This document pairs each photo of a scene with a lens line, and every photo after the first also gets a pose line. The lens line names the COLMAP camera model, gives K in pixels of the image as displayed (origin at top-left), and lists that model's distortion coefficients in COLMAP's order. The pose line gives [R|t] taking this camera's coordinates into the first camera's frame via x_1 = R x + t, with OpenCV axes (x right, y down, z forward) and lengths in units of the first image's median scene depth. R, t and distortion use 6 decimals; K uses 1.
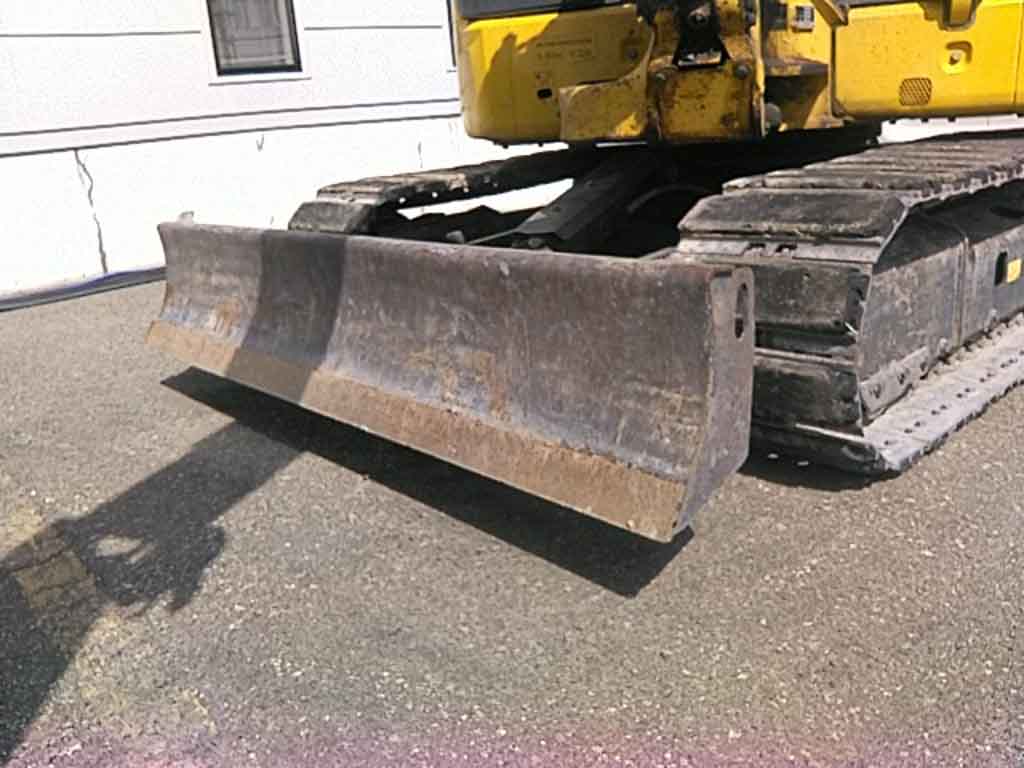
lens RADIAL K [[839.4, 0, 512.0], [0, 839.4, 384.0], [0, 0, 1]] dist [0.227105, -0.713132]
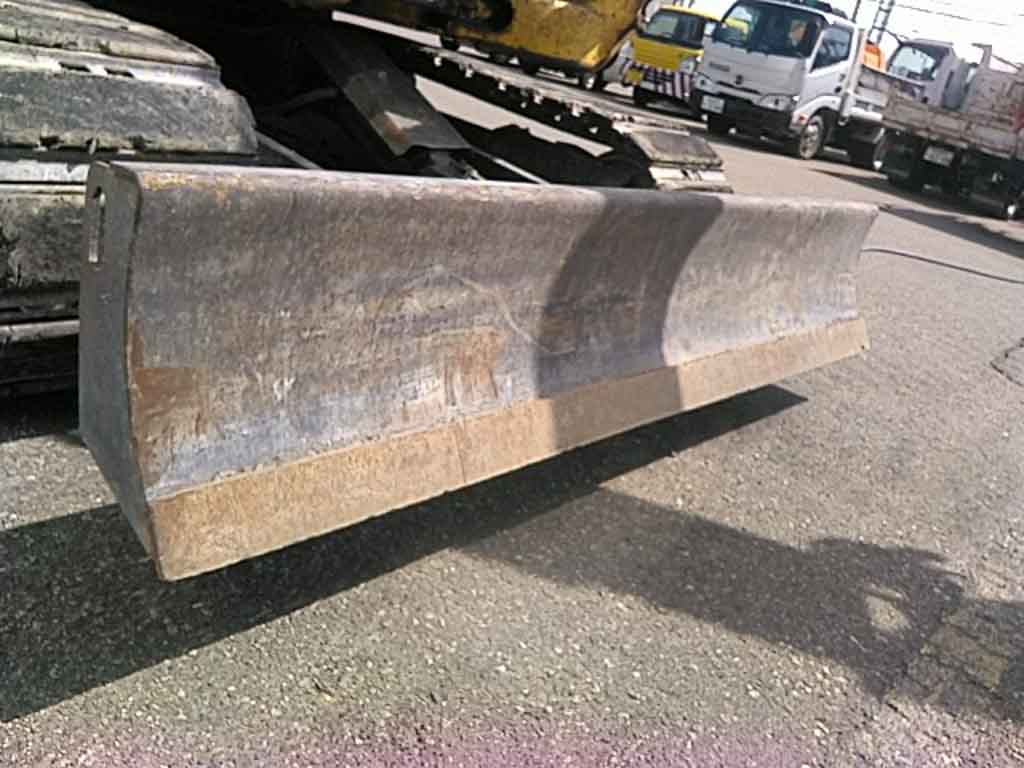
lens RADIAL K [[857.6, 0, 512.0], [0, 857.6, 384.0], [0, 0, 1]] dist [0.080057, -0.236381]
pose [[-0.132209, -0.331512, 0.934141, -1.166730], [0.068646, 0.937089, 0.342274, -0.345267], [-0.988842, 0.109377, -0.101135, 1.466421]]
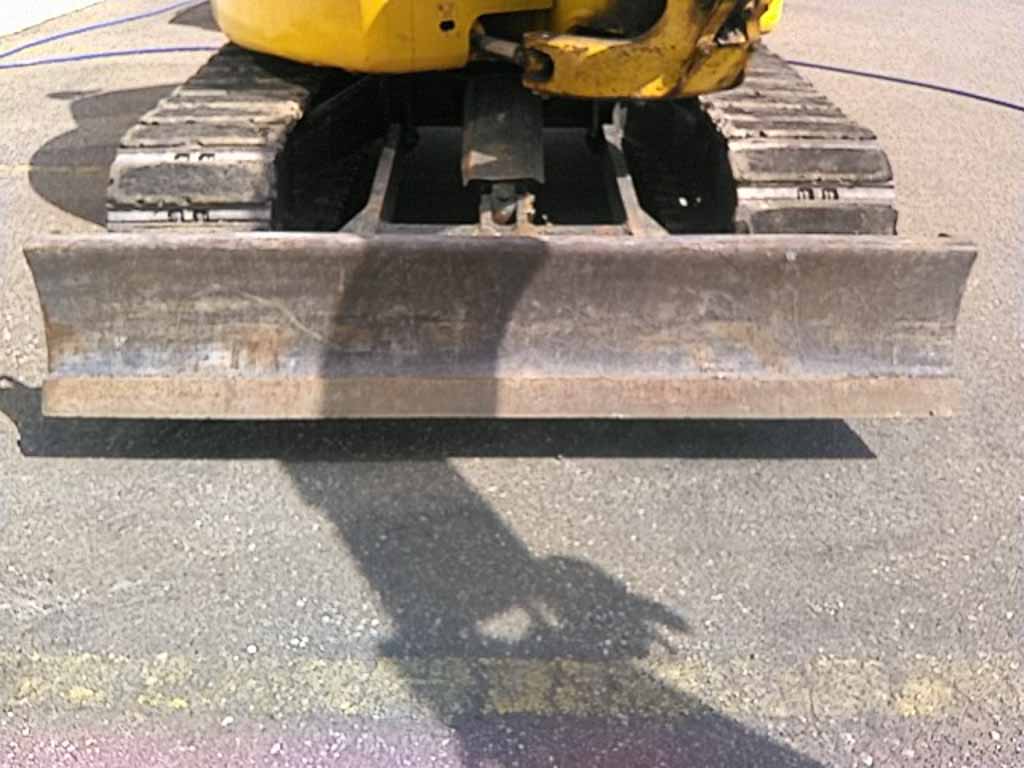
lens RADIAL K [[839.4, 0, 512.0], [0, 839.4, 384.0], [0, 0, 1]] dist [0.227105, -0.713132]
pose [[0.655419, -0.332954, 0.677914, -1.049966], [0.163019, 0.938791, 0.303473, -0.360635], [-0.737462, -0.088389, 0.669580, 0.396205]]
